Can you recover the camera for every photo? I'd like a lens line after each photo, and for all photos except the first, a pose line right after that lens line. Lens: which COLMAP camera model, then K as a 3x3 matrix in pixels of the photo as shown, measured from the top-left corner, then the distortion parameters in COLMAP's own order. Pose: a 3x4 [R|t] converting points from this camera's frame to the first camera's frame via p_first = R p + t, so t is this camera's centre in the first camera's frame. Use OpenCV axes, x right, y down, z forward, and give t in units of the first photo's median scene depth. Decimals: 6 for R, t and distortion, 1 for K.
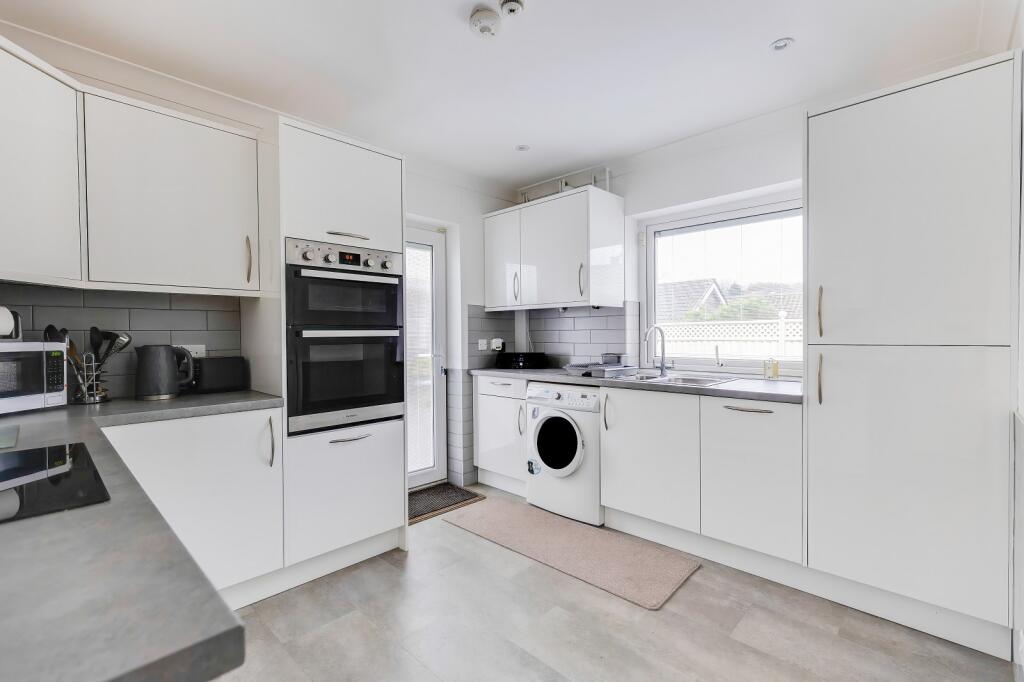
lens RADIAL K [[461.2, 0, 514.8], [0, 461.2, 334.4], [0, 0, 1]] dist [-0.001454, -0.000626]
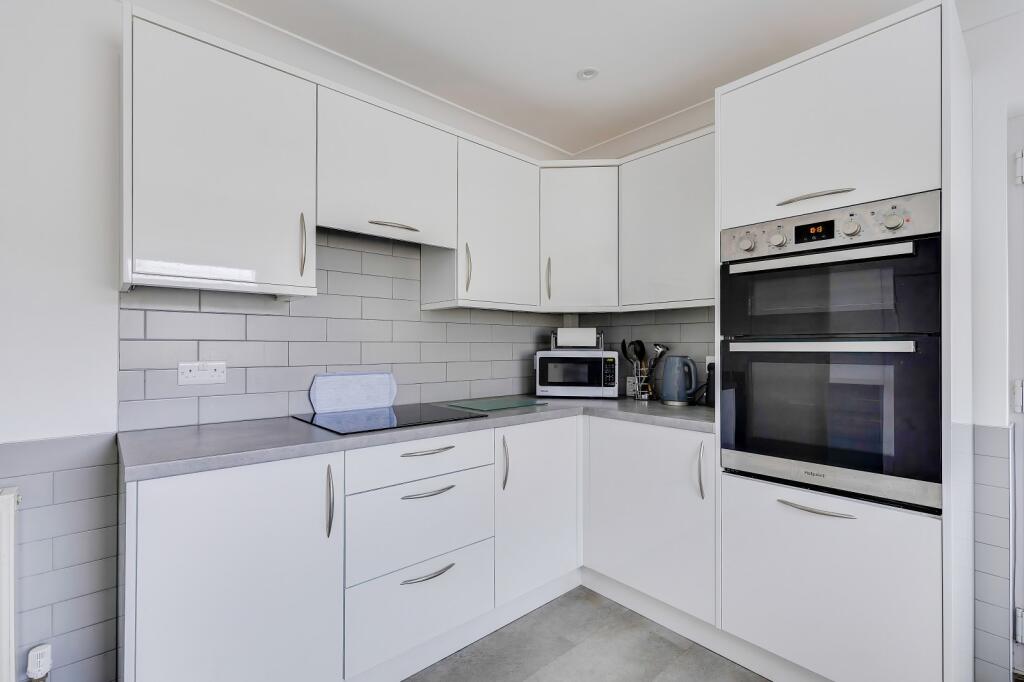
lens RADIAL K [[461.2, 0, 514.8], [0, 461.2, 334.4], [0, 0, 1]] dist [-0.001454, -0.000626]
pose [[-0.080803, -0.012099, -0.996657, 0.402557], [0.008195, 0.999884, -0.012802, -0.018679], [0.996696, -0.009202, -0.080695, 0.787323]]
